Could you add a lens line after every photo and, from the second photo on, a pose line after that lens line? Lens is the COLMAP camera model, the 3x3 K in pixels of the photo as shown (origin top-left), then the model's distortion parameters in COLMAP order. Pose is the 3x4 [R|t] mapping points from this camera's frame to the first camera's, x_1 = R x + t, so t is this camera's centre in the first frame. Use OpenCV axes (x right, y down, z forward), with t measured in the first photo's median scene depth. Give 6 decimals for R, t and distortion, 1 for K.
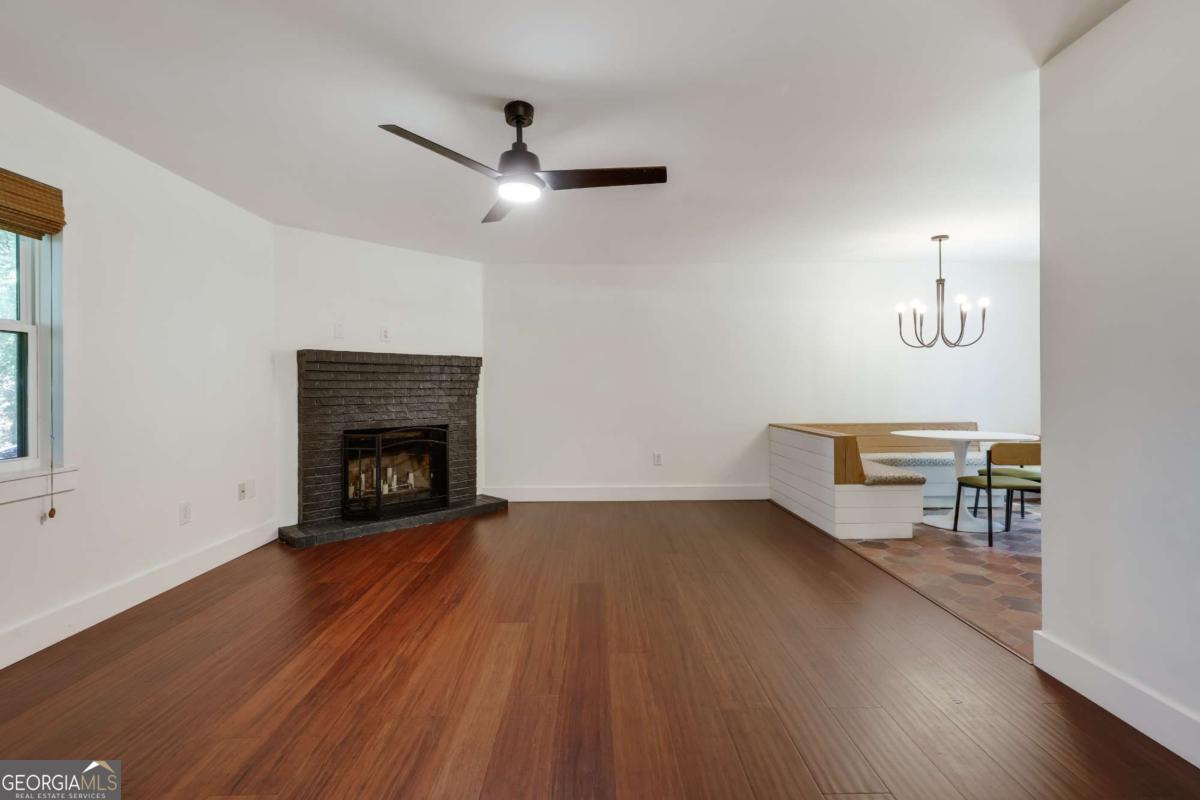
lens RADIAL K [[546.5, 0, 598.8], [0, 546.5, 393.7], [0, 0, 1]] dist [-0.000032, 0.000077]
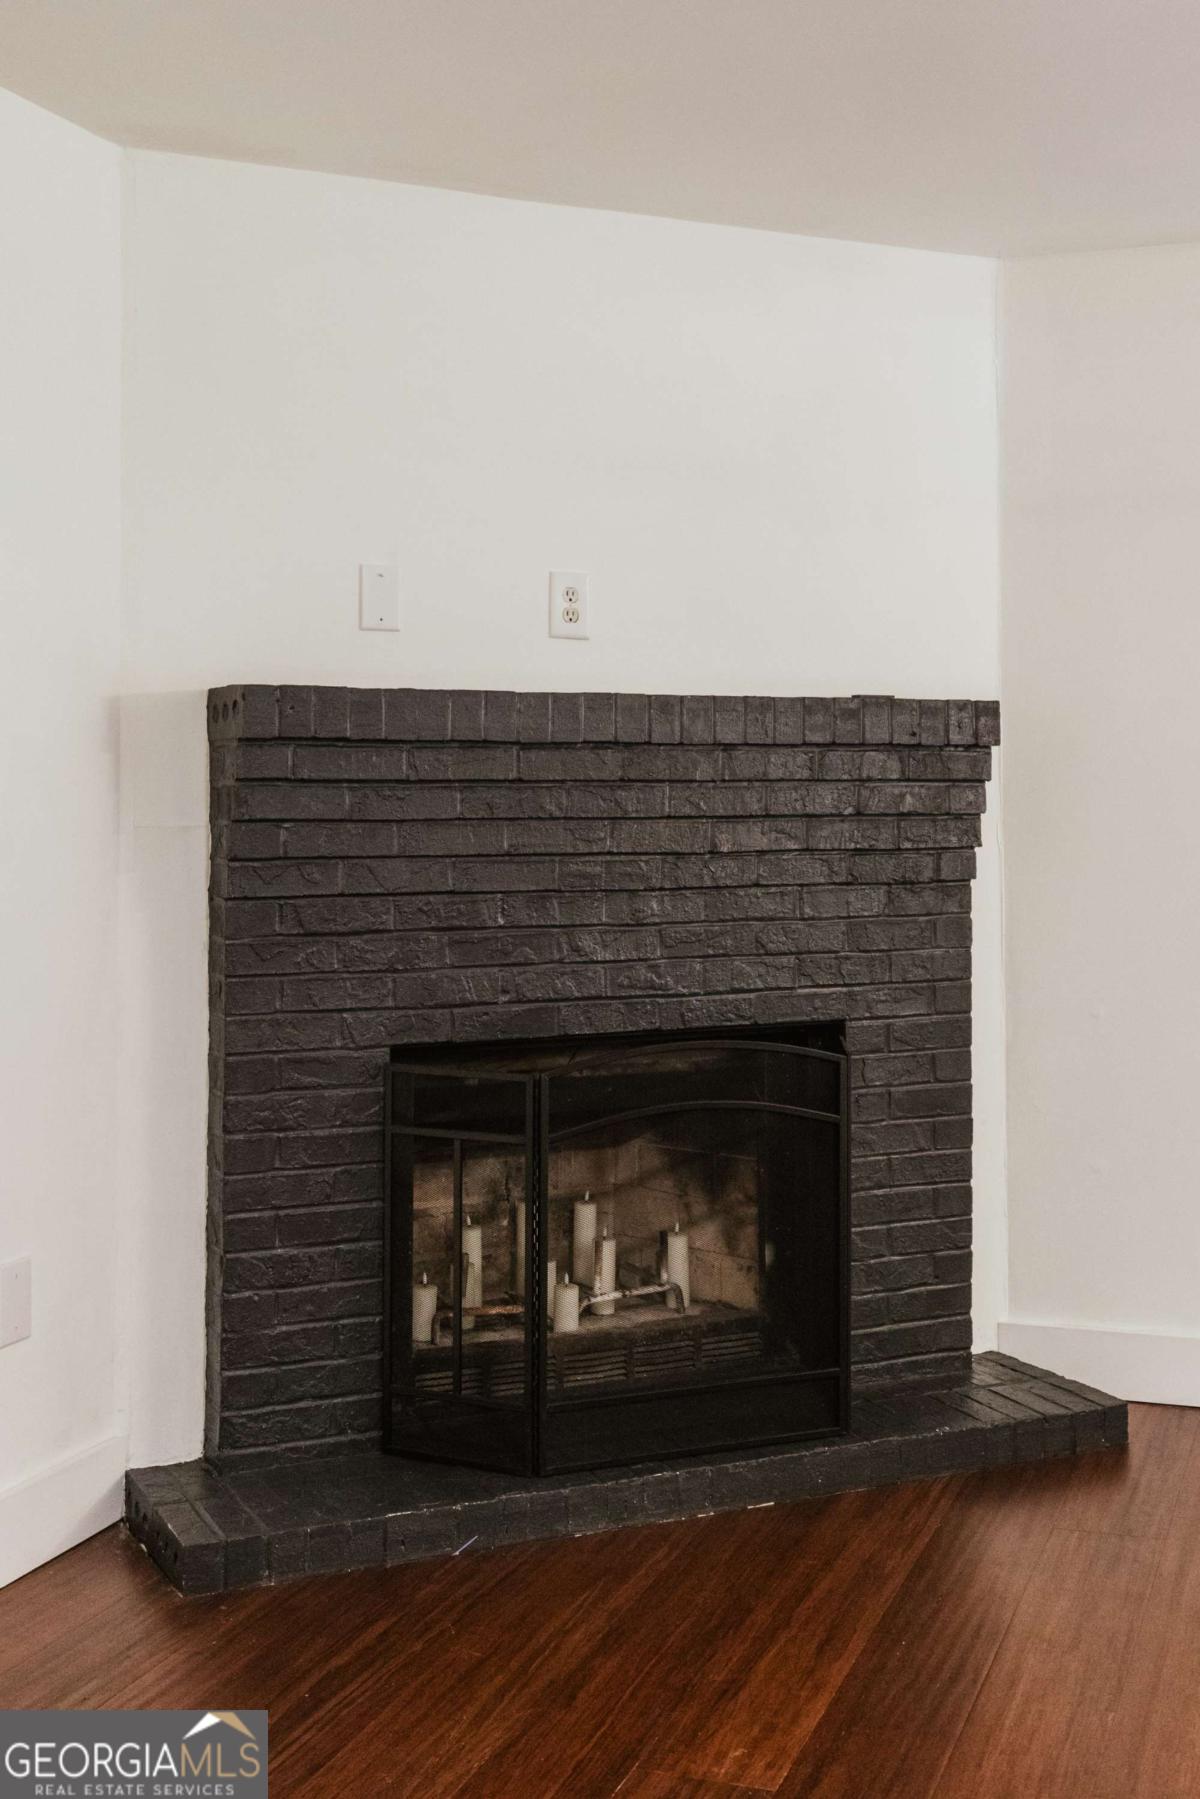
lens RADIAL K [[2105.4, 0, 601.5], [0, 2105.4, 752.1], [0, 0, 1]] dist [-0.011736, -0.001822]
pose [[0.936009, -0.008325, -0.351876, -0.081439], [-0.003981, 0.999406, -0.034235, -0.021512], [0.351952, 0.033445, 0.935420, 0.215207]]
